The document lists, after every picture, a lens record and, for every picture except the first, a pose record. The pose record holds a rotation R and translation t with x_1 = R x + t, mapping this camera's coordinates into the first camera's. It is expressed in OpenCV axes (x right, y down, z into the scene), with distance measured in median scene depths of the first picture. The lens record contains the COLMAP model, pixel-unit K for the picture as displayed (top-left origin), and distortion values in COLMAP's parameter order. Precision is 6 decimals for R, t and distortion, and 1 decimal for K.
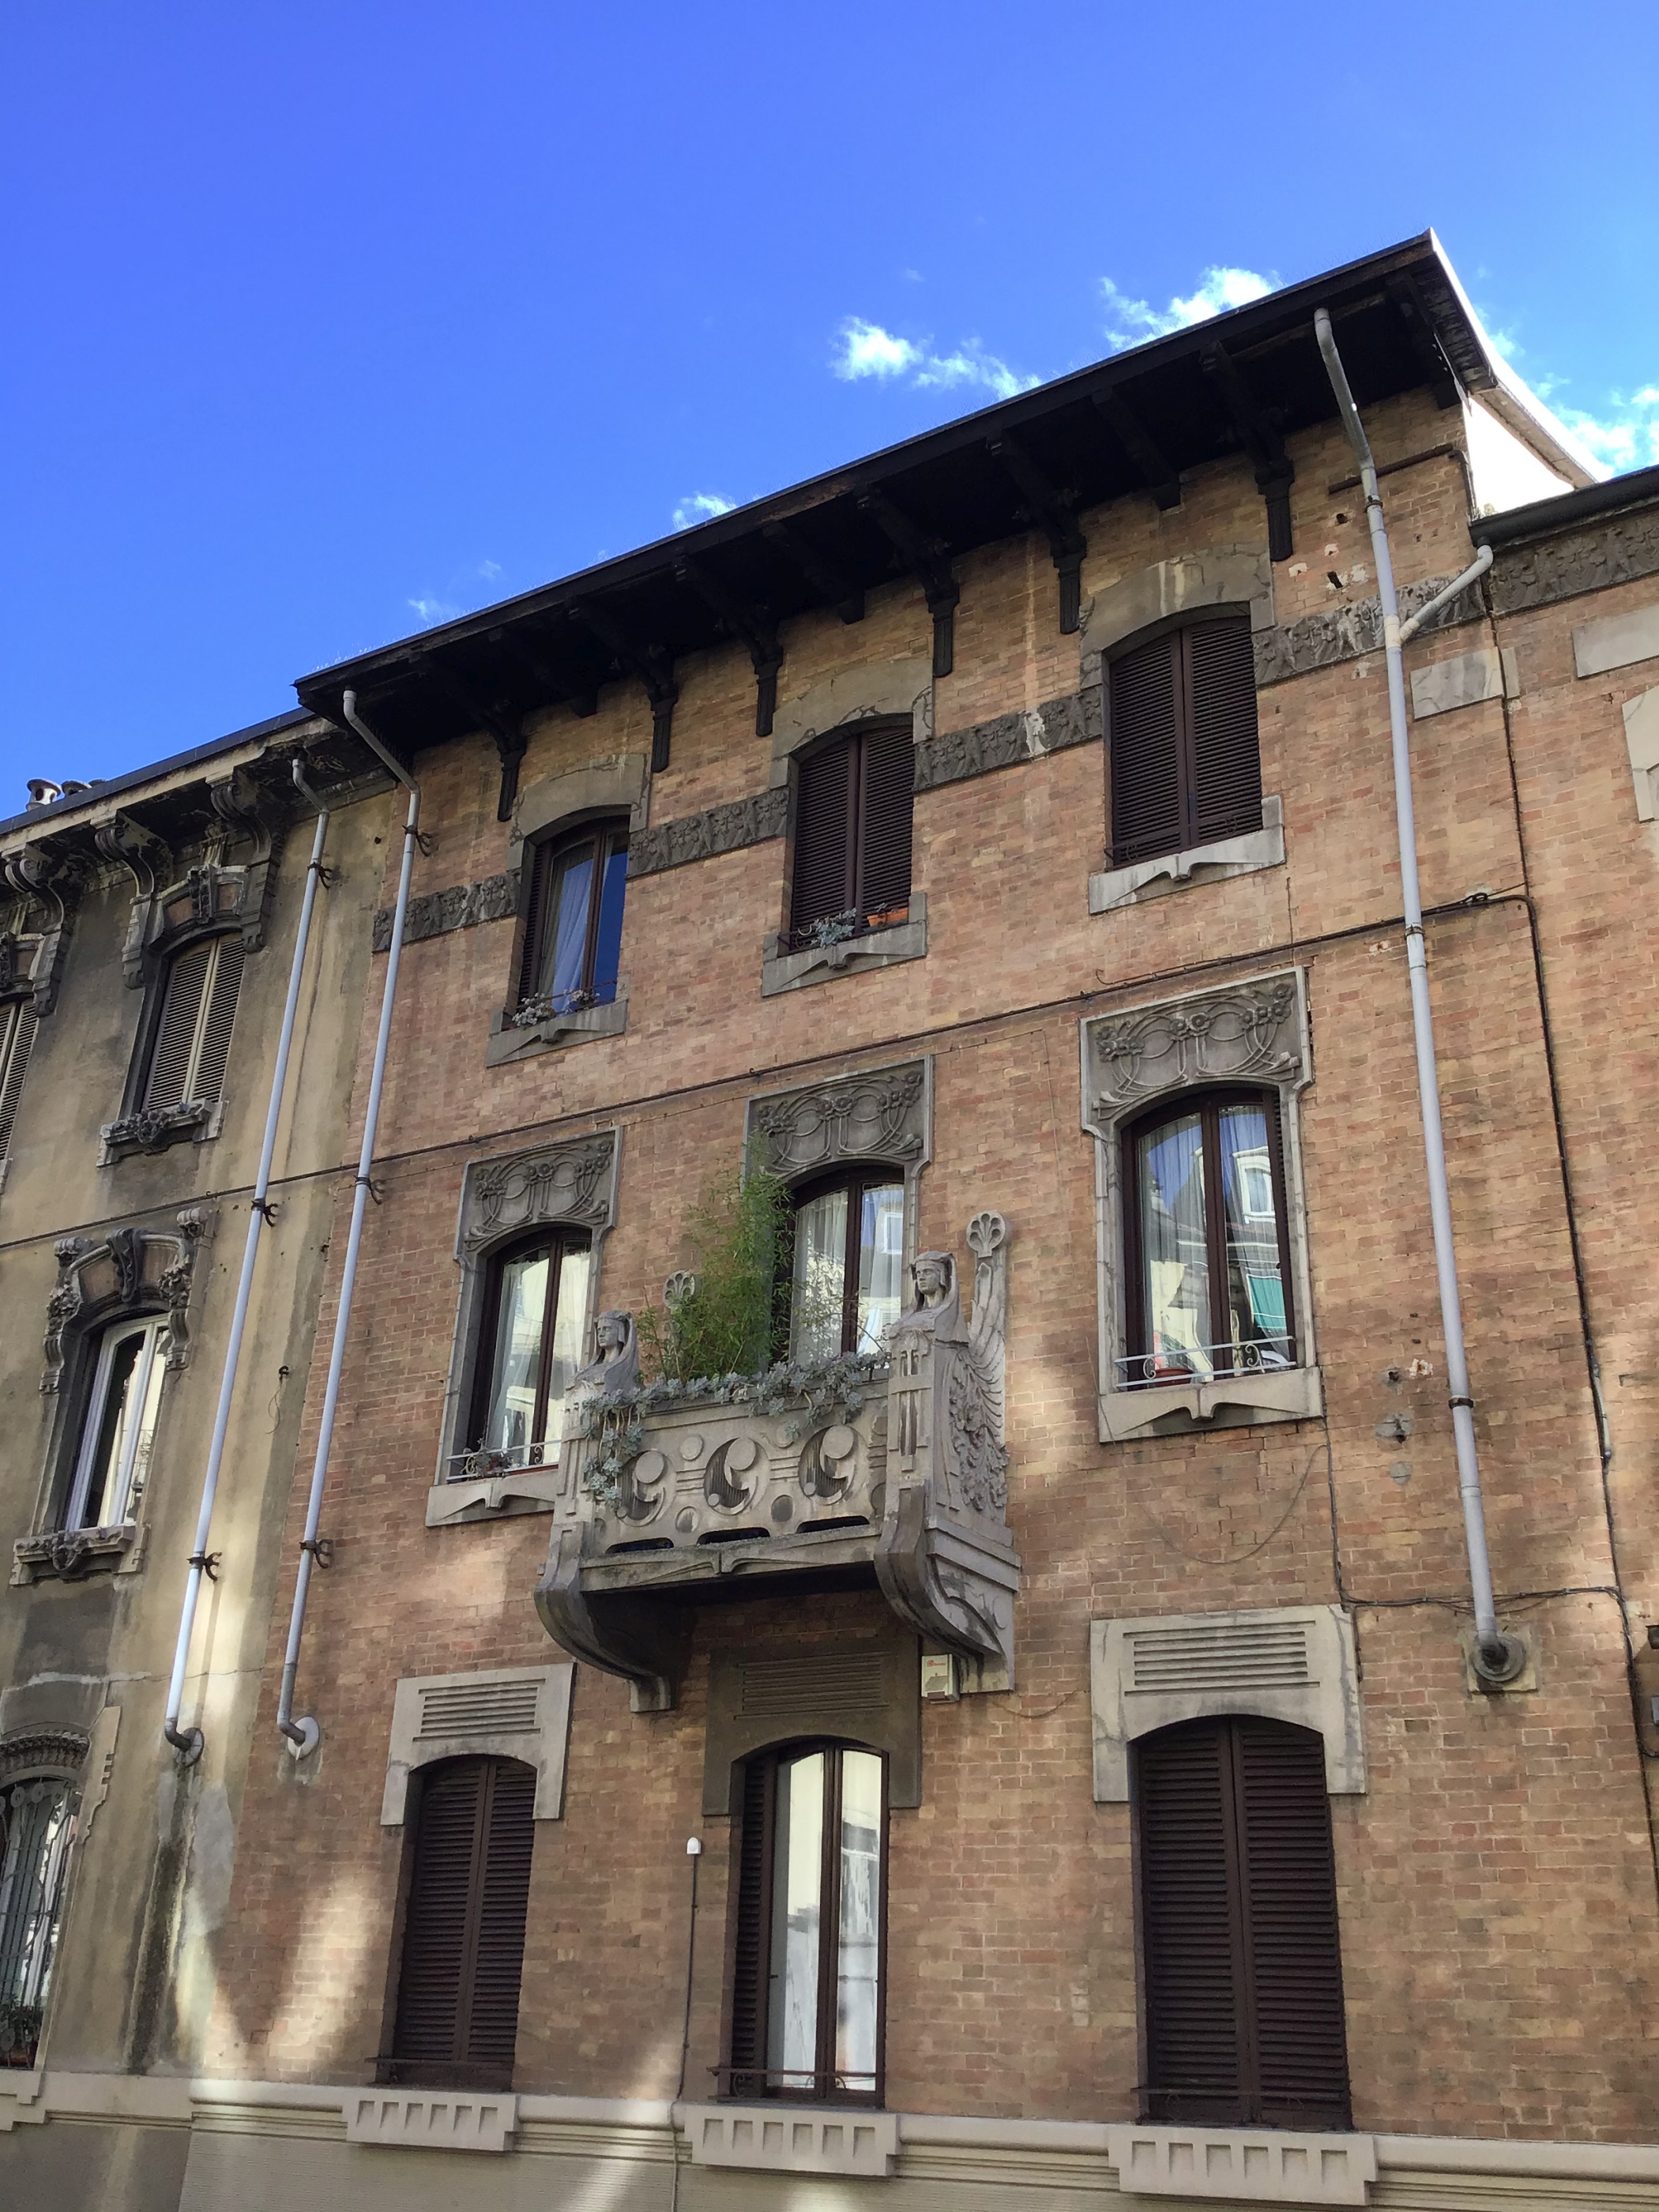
lens RADIAL K [[2012.1, 0, 834.1], [0, 2012.1, 1110.6], [0, 0, 1]] dist [0.111256, -0.195354]
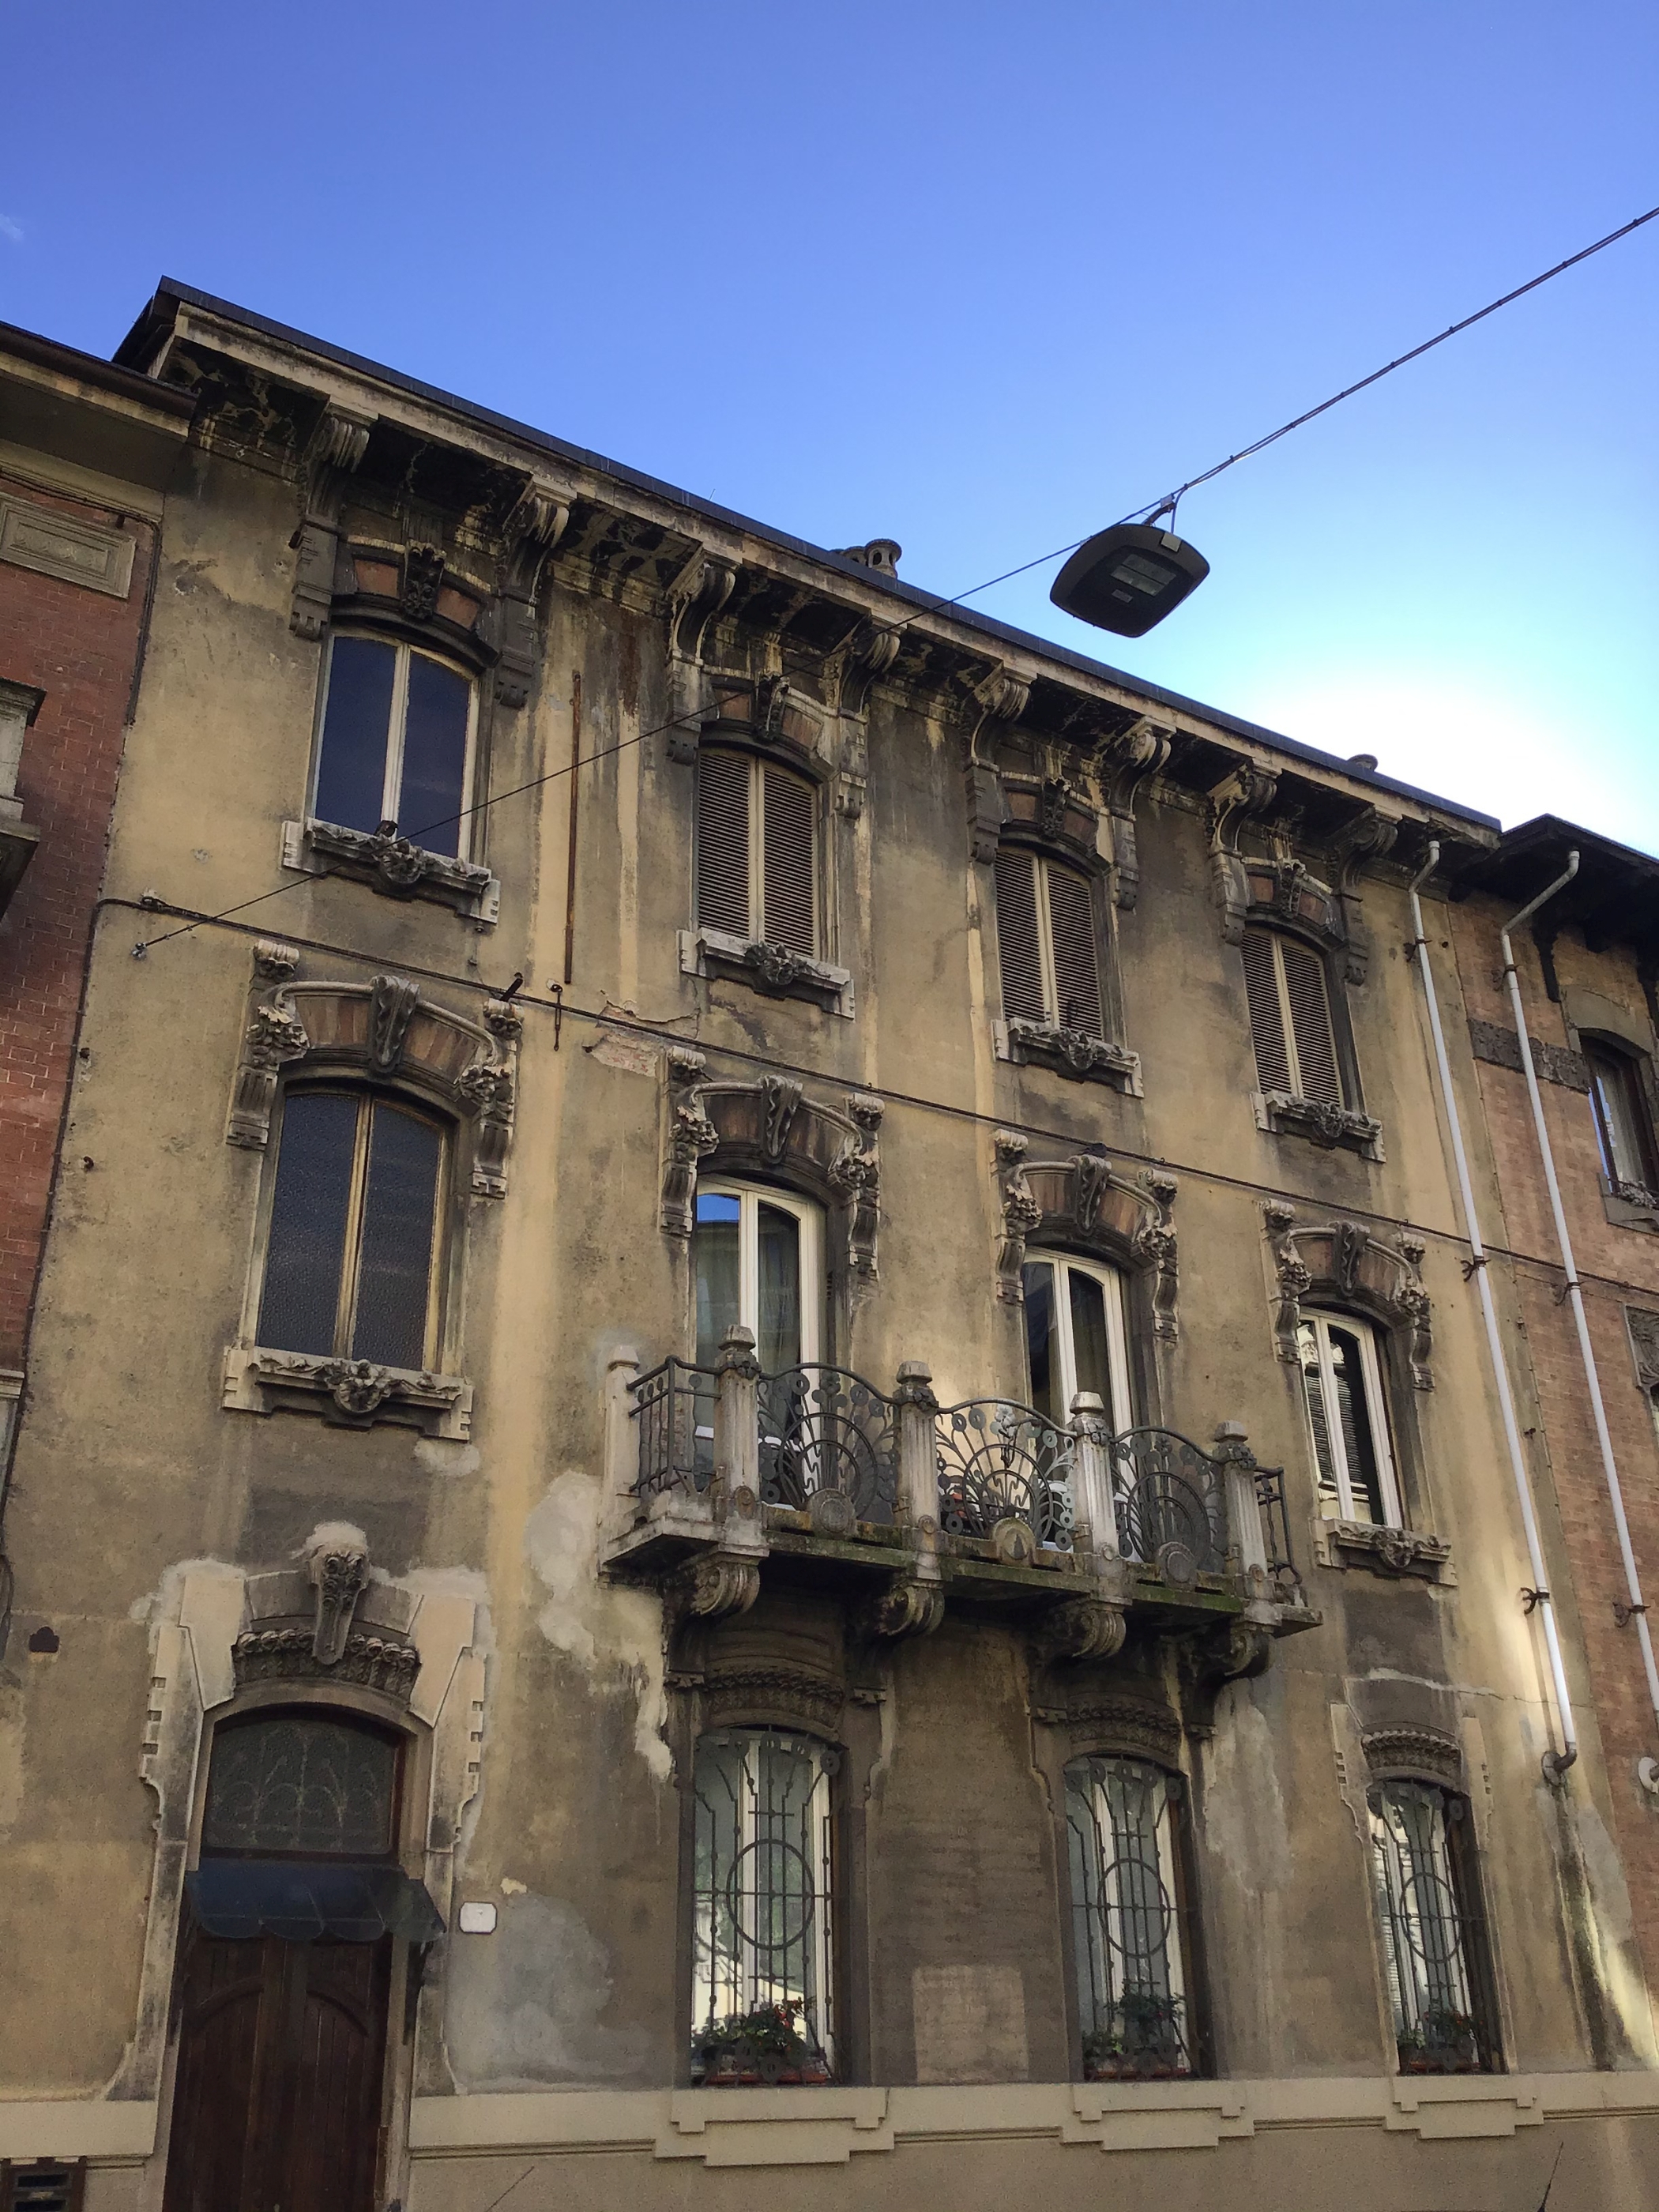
lens RADIAL K [[1971.5, 0, 828.3], [0, 1971.5, 1076.1], [0, 0, 1]] dist [-0.011502, -0.016419]
pose [[0.498170, 0.362356, 0.787734, -1.837326], [-0.350752, 0.915057, -0.199106, 0.398716], [-0.792969, -0.177111, 0.582951, 0.956179]]
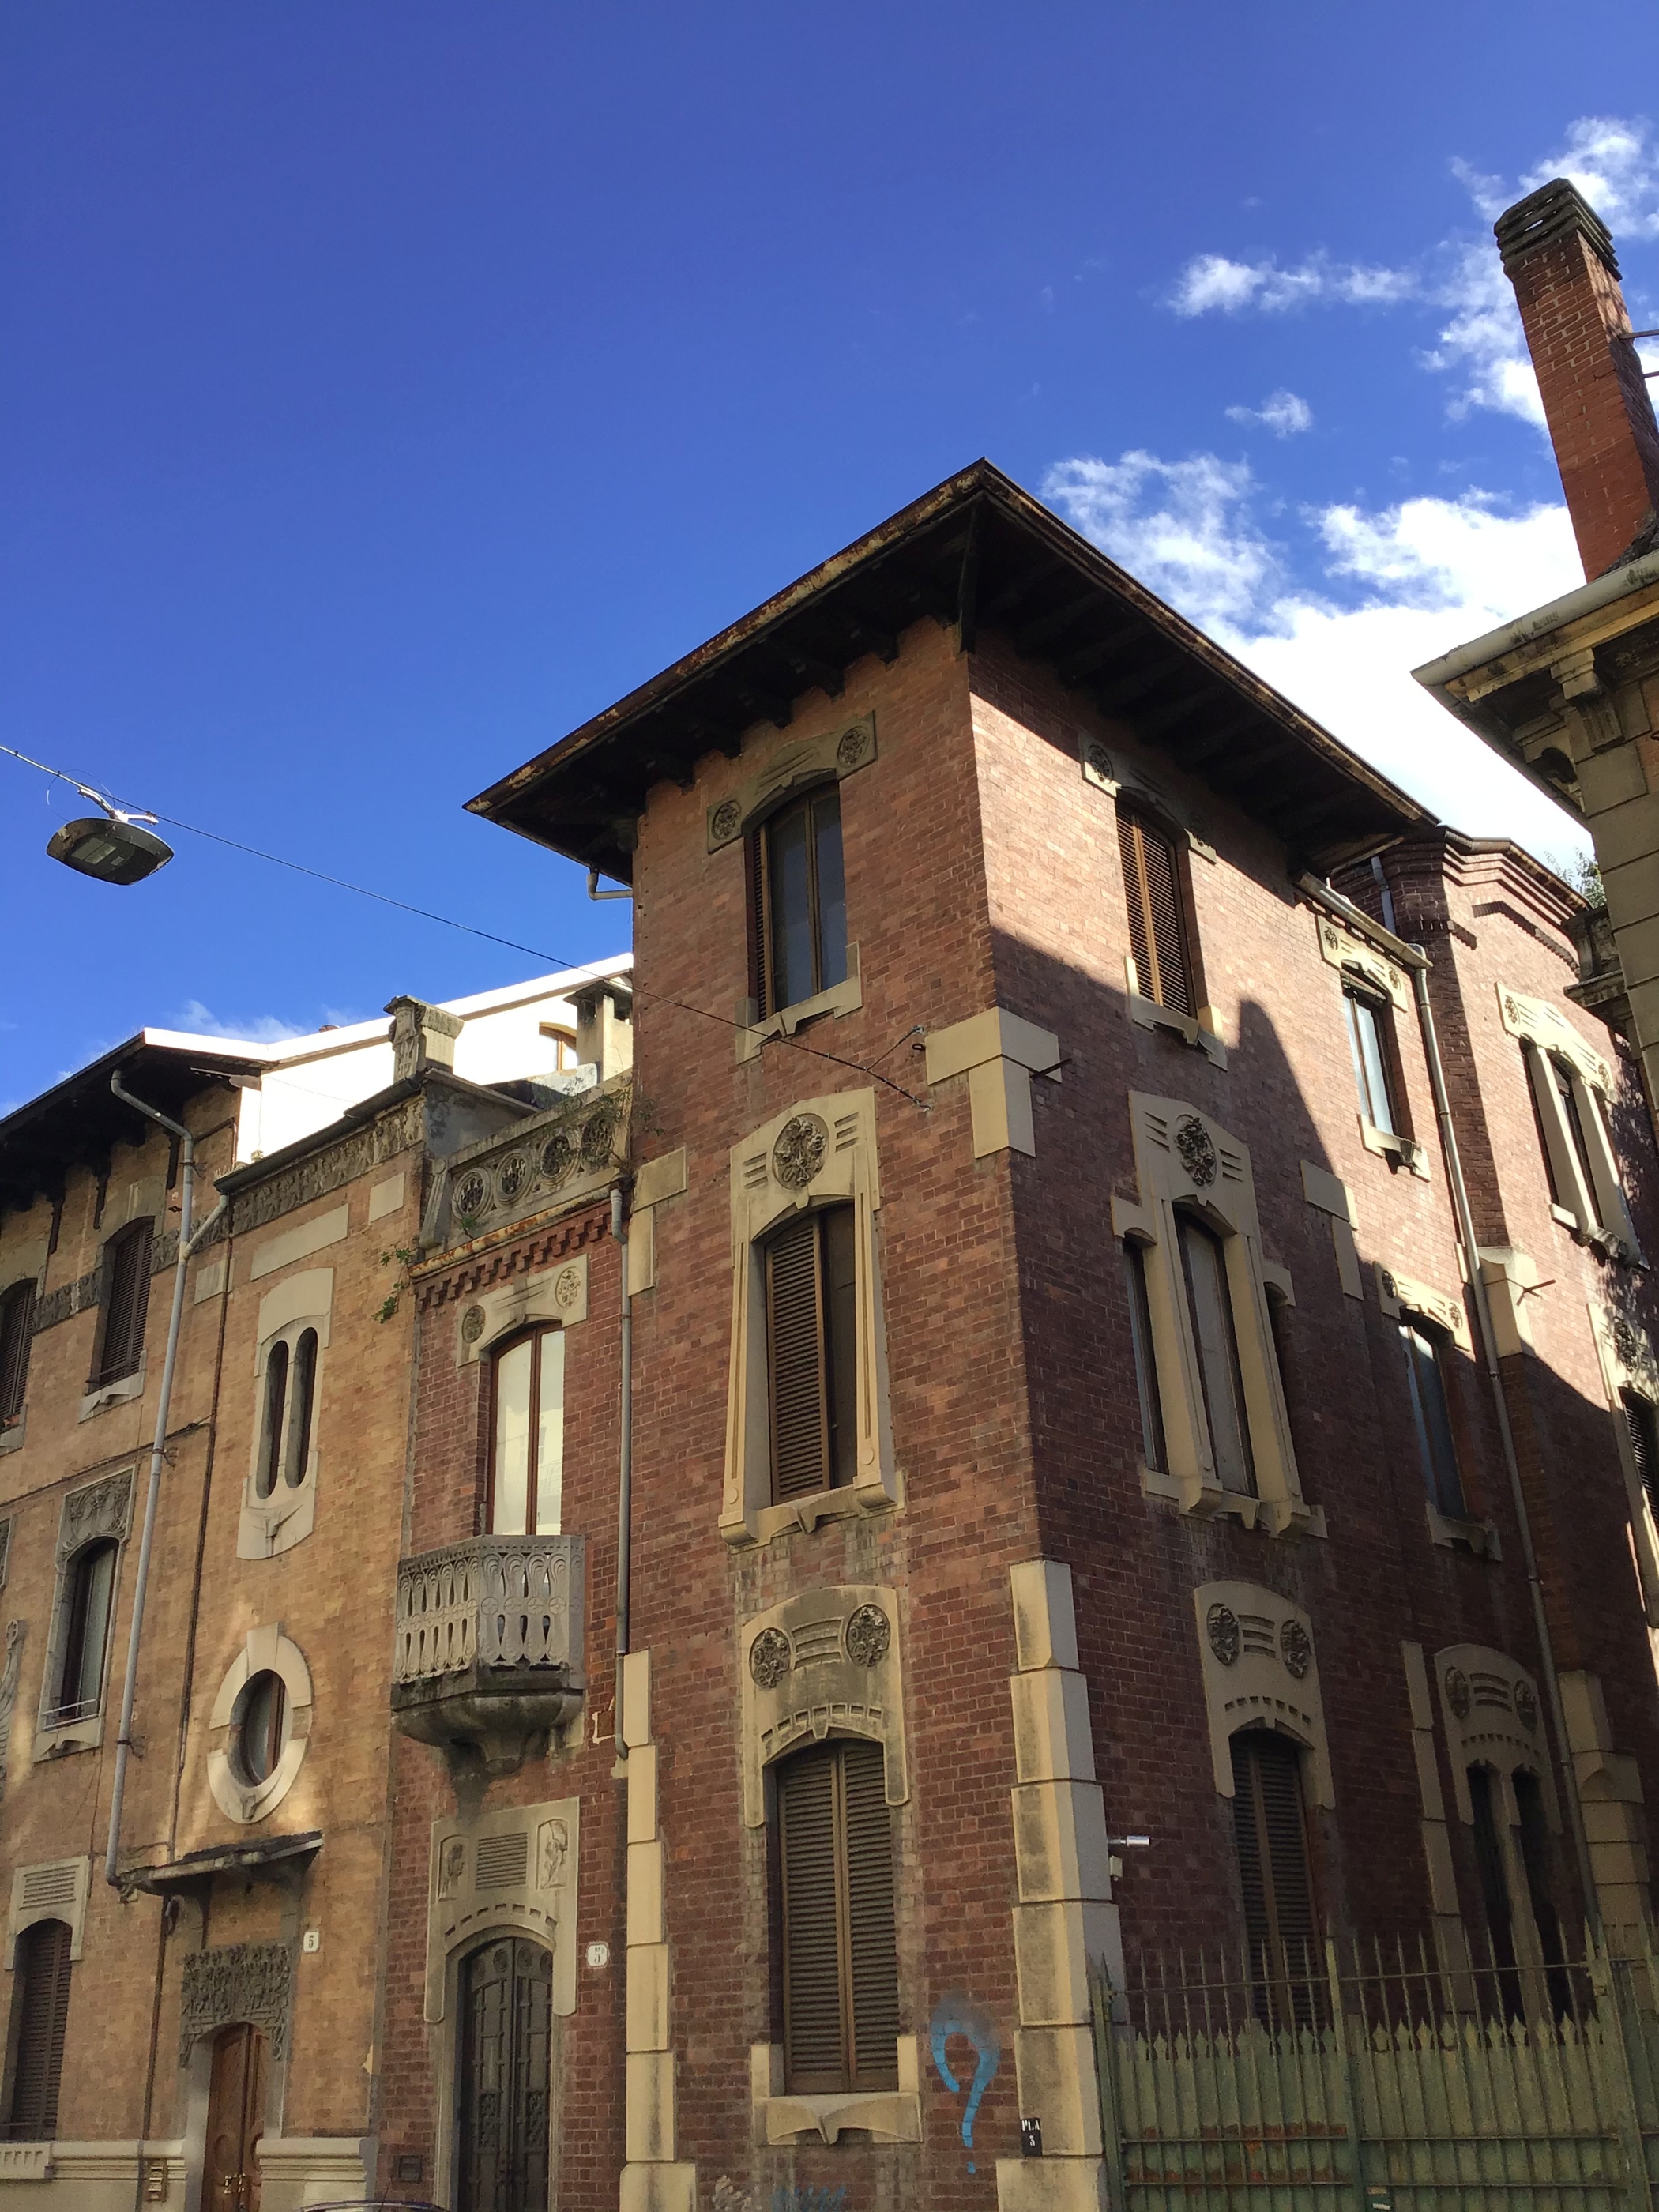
lens RADIAL K [[2057.7, 0, 829.0], [0, 2057.7, 1103.9], [0, 0, 1]] dist [0.006341, -0.014429]
pose [[0.975364, -0.152680, -0.159230, 0.783494], [0.151826, 0.988251, -0.017589, -0.175775], [0.160045, -0.007019, 0.987085, -0.432981]]
